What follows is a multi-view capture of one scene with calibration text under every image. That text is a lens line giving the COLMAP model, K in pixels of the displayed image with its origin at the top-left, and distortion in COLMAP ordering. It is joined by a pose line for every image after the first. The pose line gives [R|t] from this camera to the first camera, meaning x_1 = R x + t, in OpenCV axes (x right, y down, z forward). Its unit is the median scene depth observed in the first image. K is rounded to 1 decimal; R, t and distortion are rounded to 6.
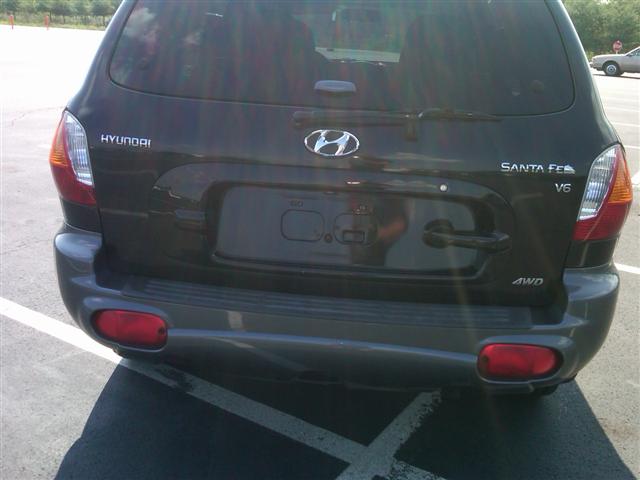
lens RADIAL K [[684.8, 0, 320.0], [0, 684.8, 240.0], [0, 0, 1]] dist [0.108379, -0.335325]
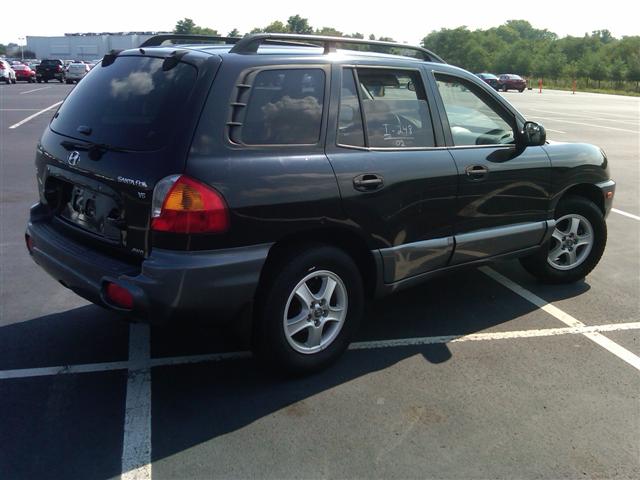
lens RADIAL K [[684.8, 0, 320.0], [0, 684.8, 240.0], [0, 0, 1]] dist [0.108379, -0.335325]
pose [[0.731999, 0.141497, -0.666451, 1.239232], [-0.199077, 0.979926, -0.010605, -0.026081], [0.651572, 0.140438, 0.745473, 0.036248]]
